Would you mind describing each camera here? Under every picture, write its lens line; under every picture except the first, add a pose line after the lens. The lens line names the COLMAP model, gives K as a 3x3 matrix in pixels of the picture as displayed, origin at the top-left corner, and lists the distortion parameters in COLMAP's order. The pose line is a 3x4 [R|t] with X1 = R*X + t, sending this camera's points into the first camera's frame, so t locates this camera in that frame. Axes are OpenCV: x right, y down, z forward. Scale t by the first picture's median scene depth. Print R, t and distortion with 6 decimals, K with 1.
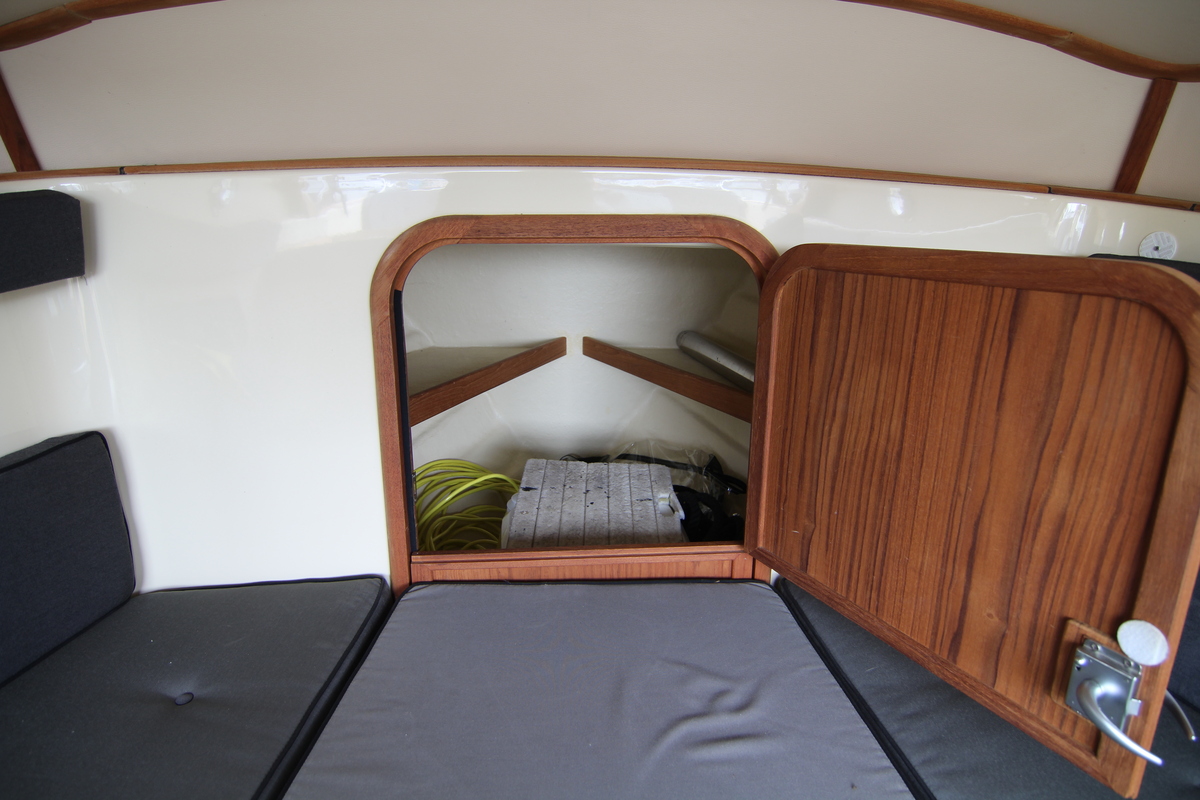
lens RADIAL K [[683.1, 0, 600.0], [0, 683.1, 400.0], [0, 0, 1]] dist [0.001272, -0.012821]
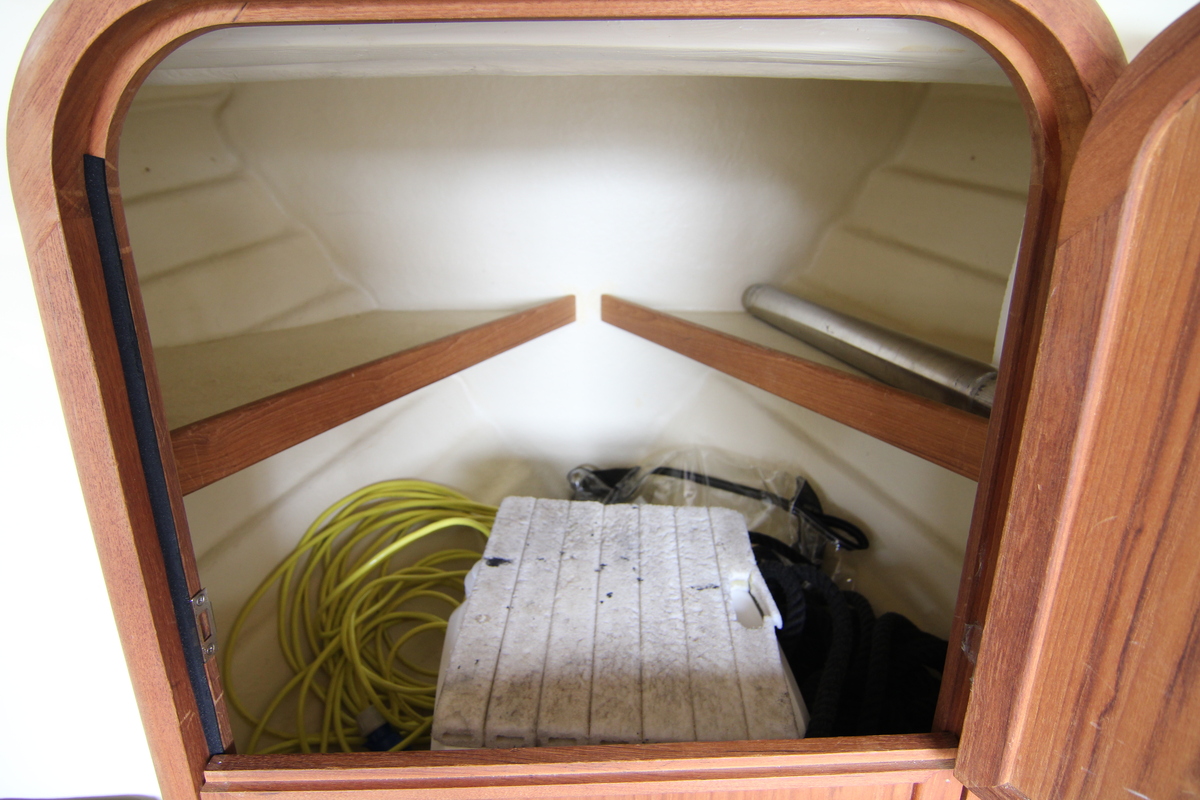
lens RADIAL K [[683.1, 0, 600.0], [0, 683.1, 400.0], [0, 0, 1]] dist [0.001272, -0.012821]
pose [[0.999077, 0.001782, -0.042924, 0.003591], [0.000353, 0.998765, 0.049684, -0.030618], [0.042959, -0.049654, 0.997842, 0.446170]]
